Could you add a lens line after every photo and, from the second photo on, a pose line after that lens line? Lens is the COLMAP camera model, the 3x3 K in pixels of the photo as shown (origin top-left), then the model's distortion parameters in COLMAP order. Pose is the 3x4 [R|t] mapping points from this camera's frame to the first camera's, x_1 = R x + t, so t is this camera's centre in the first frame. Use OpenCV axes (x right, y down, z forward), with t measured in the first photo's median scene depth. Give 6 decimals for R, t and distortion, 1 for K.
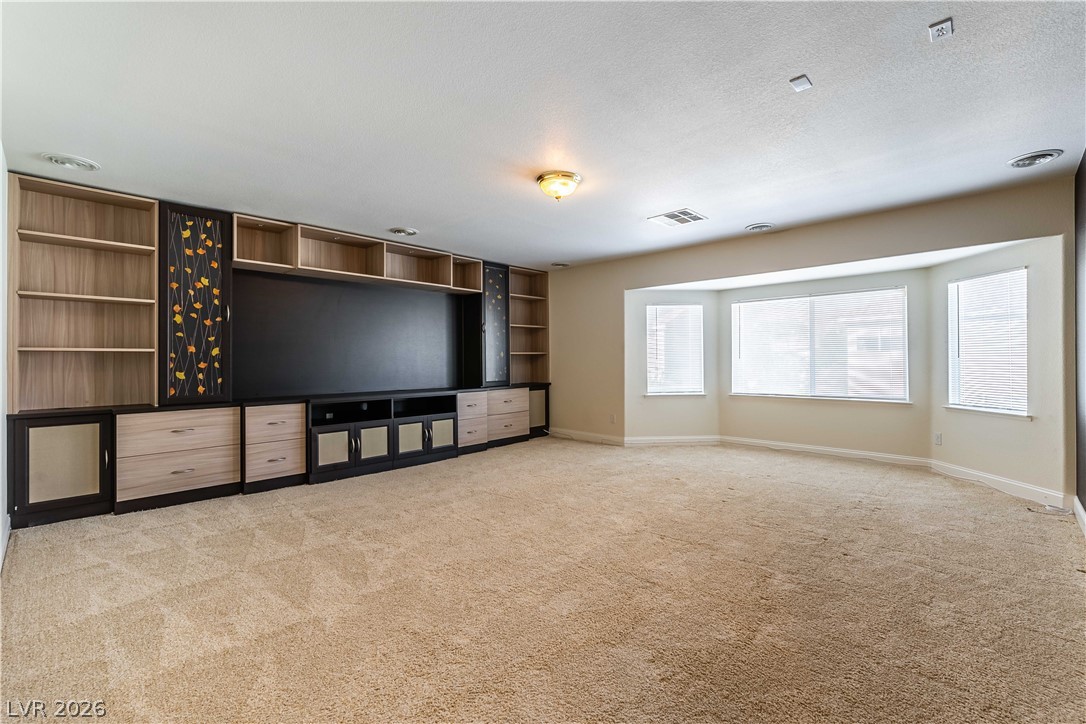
lens RADIAL K [[473.7, 0, 540.8], [0, 473.7, 357.6], [0, 0, 1]] dist [0.001946, -0.000378]
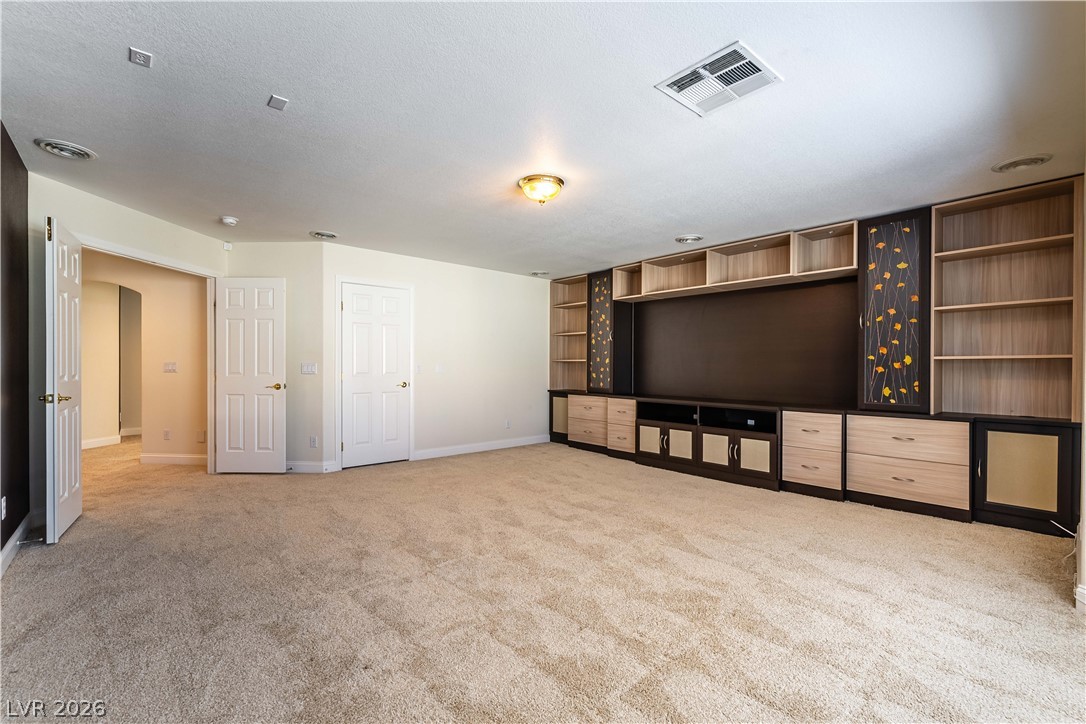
lens RADIAL K [[473.7, 0, 532.2], [0, 473.7, 366.9], [0, 0, 1]] dist [0.001946, -0.000378]
pose [[-0.108452, 0.005866, -0.994084, 0.749933], [-0.001963, 0.999979, 0.006115, -0.001366], [0.994100, 0.002615, -0.108438, 0.782500]]
